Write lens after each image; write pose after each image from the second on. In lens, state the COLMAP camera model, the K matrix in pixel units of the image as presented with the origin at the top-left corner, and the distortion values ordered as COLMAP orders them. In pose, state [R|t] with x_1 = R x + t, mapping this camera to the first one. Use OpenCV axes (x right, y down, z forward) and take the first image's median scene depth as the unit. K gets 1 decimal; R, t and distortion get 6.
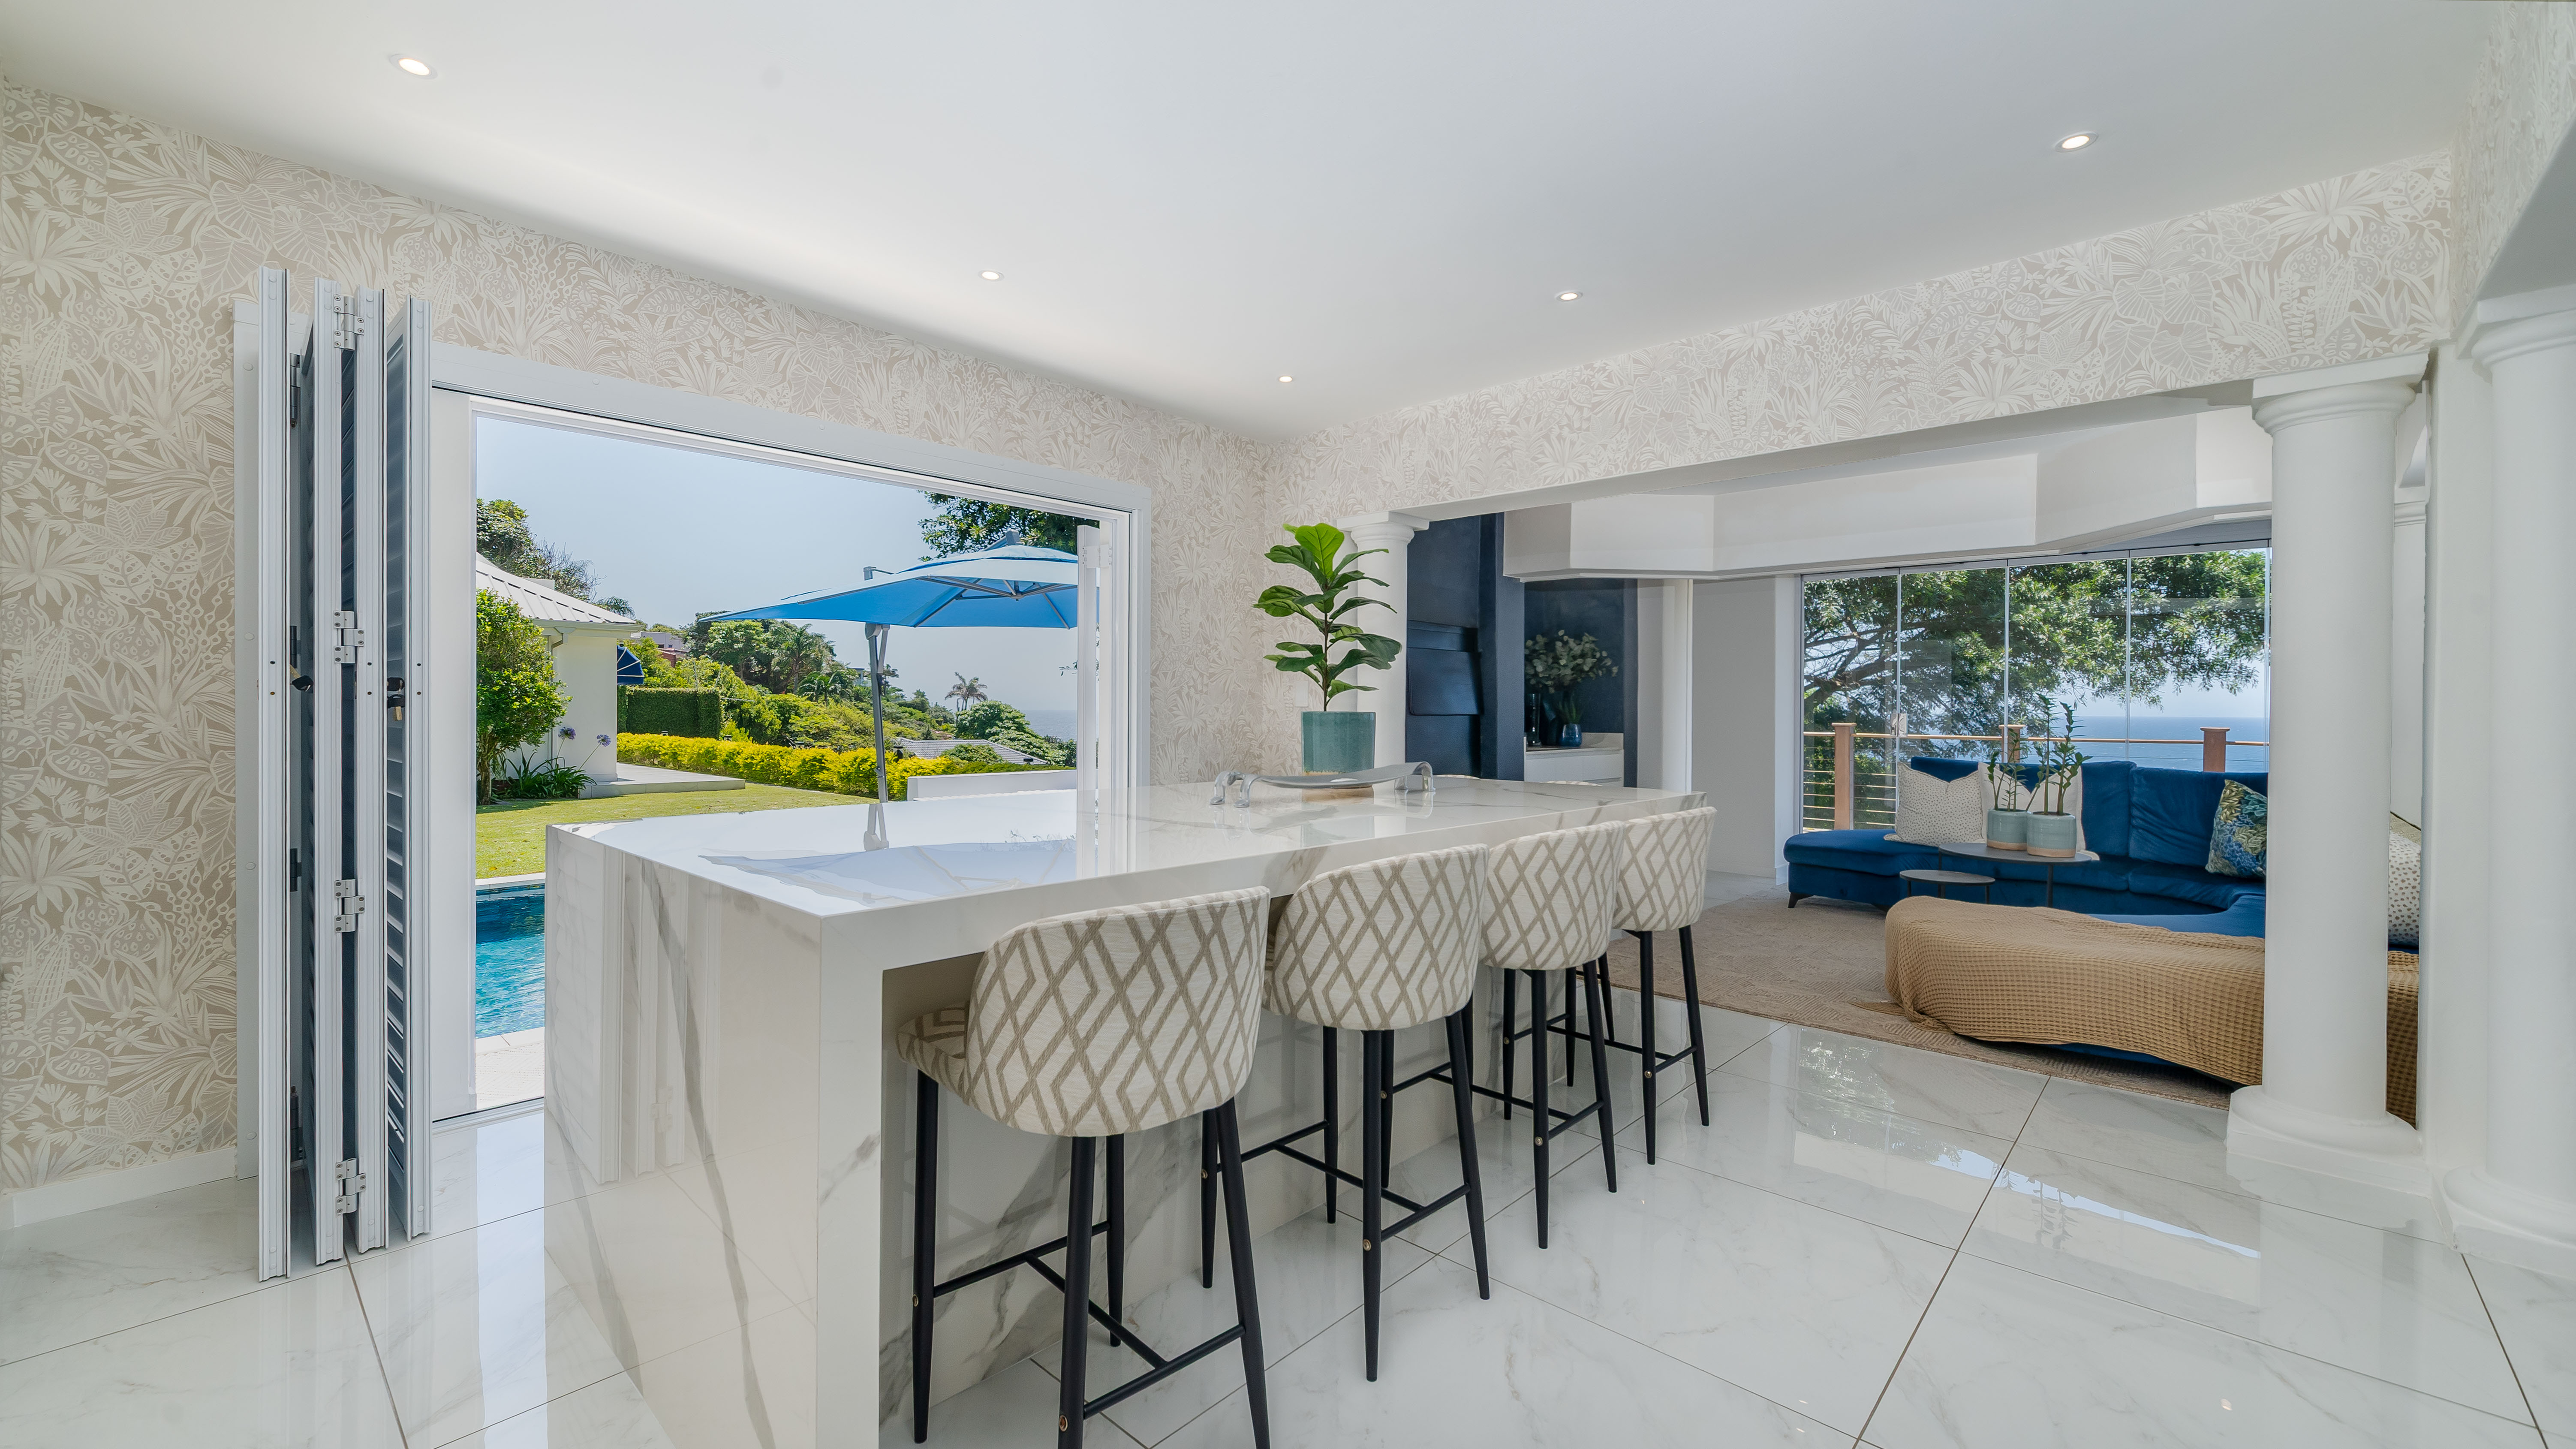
lens RADIAL K [[1022.2, 0, 1275.1], [0, 1022.2, 730.0], [0, 0, 1]] dist [-0.005252, -0.000013]
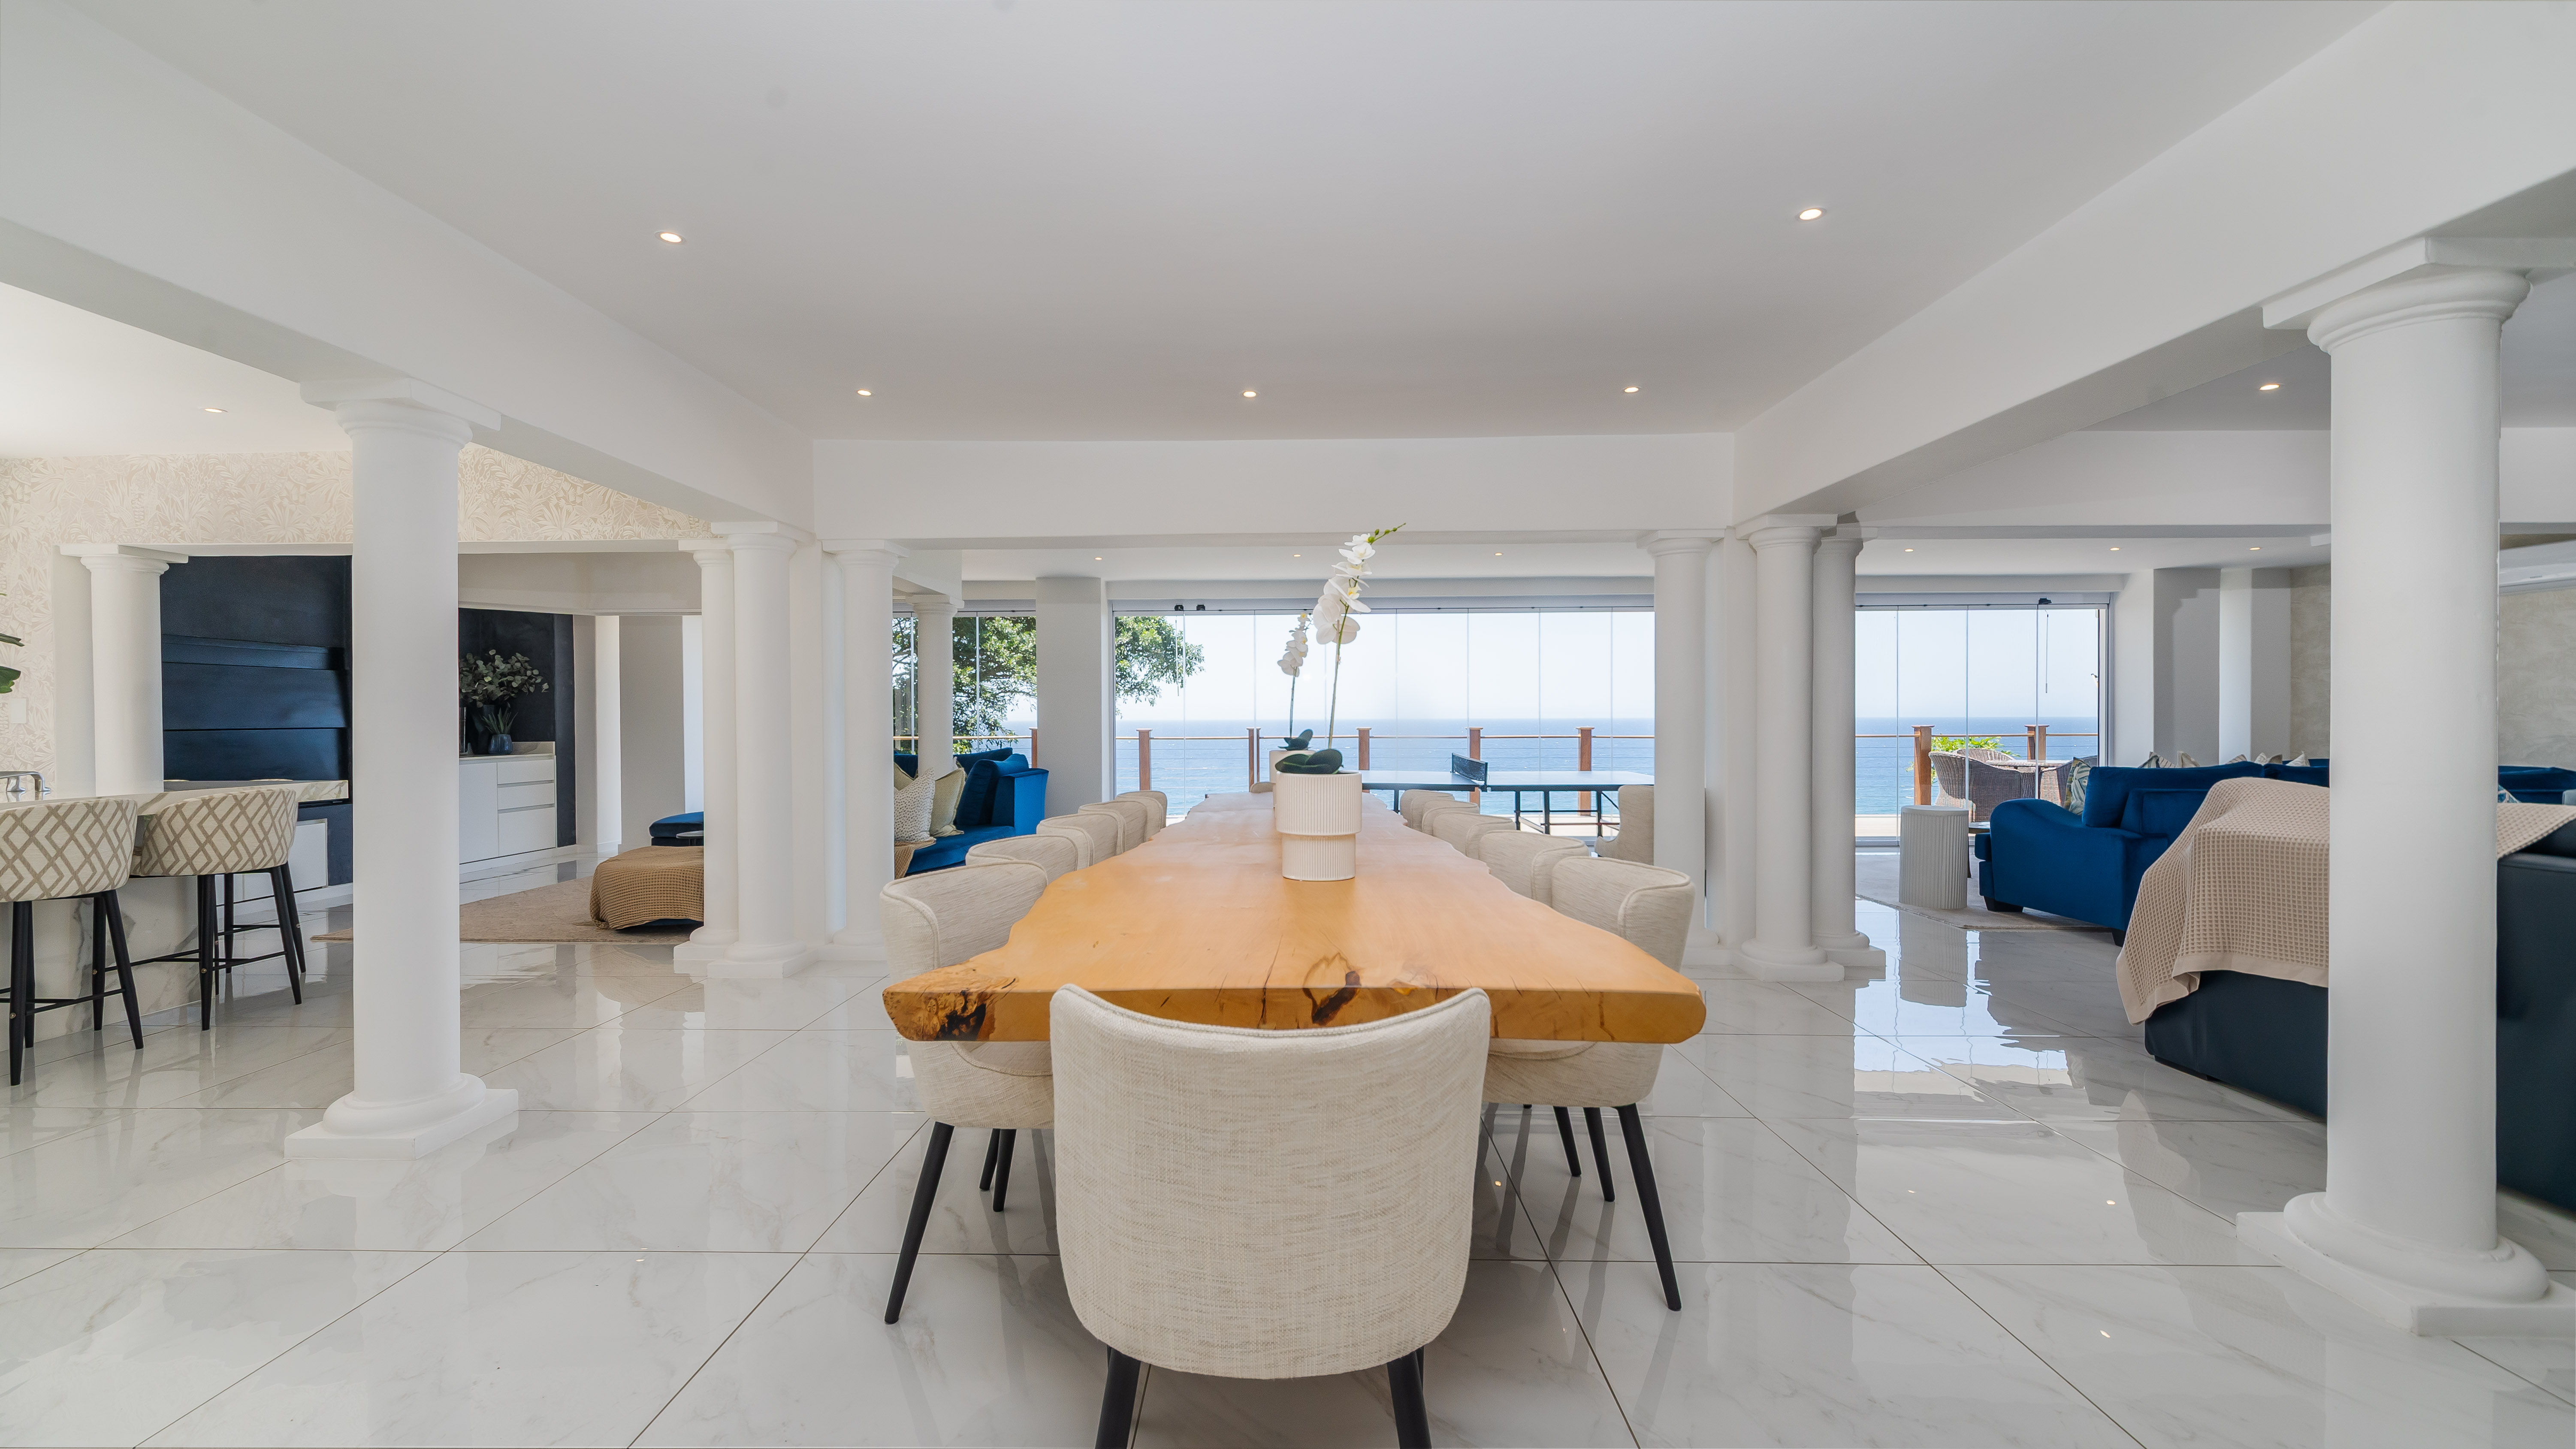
lens RADIAL K [[1022.1, 0, 1275.1], [0, 1022.1, 730.0], [0, 0, 1]] dist [-0.005252, -0.000013]
pose [[0.747937, -0.016078, 0.663575, 0.222488], [0.023120, 0.999731, -0.001837, 0.012067], [-0.663367, 0.016716, 0.748107, -0.457131]]
